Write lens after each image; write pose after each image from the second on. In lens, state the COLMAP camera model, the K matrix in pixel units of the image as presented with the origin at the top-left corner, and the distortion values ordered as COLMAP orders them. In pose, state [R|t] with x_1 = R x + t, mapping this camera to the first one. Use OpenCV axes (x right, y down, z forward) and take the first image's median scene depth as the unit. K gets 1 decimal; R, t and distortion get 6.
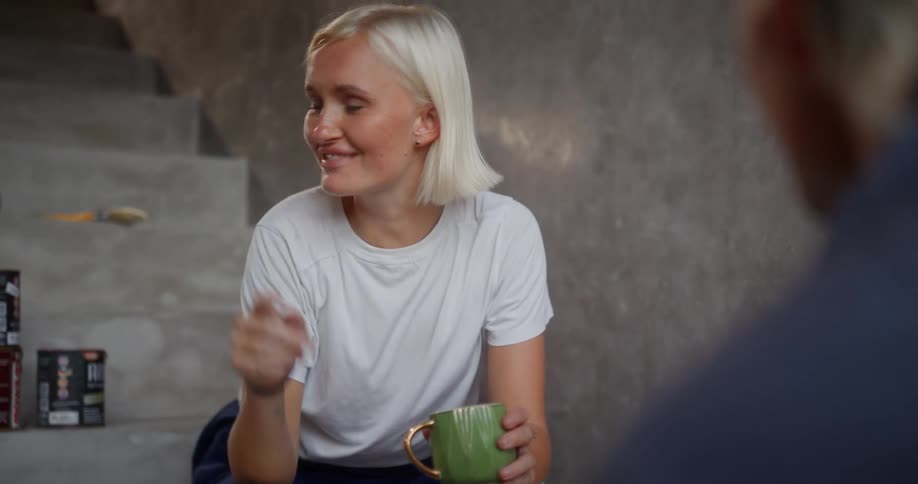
lens RADIAL K [[1247.5, 0, 459.7], [0, 1247.5, 244.1], [0, 0, 1]] dist [-0.046909, 0.000000]
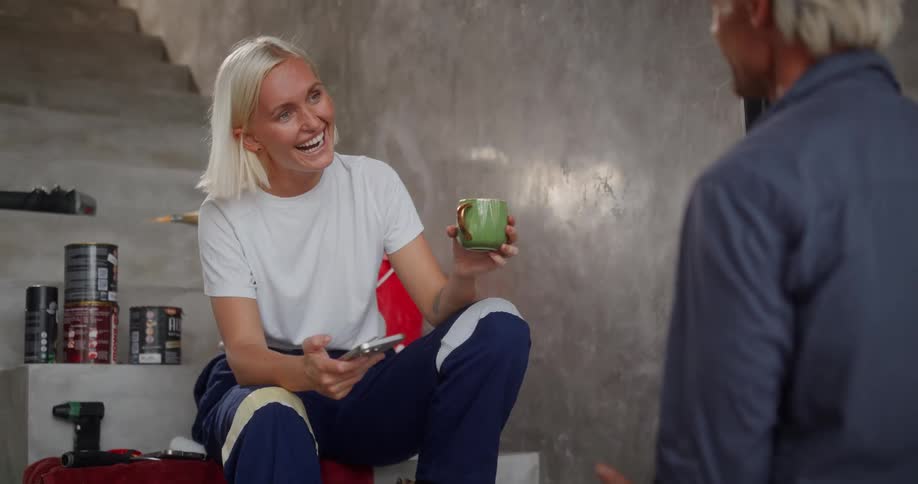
lens RADIAL K [[1247.5, 0, 460.2], [0, 1247.5, 245.4], [0, 0, 1]] dist [-0.046909, 0.000000]
pose [[0.998903, -0.007220, -0.046277, 0.064908], [0.004934, 0.998771, -0.049326, 0.085310], [0.046576, 0.049043, 0.997710, -0.283076]]
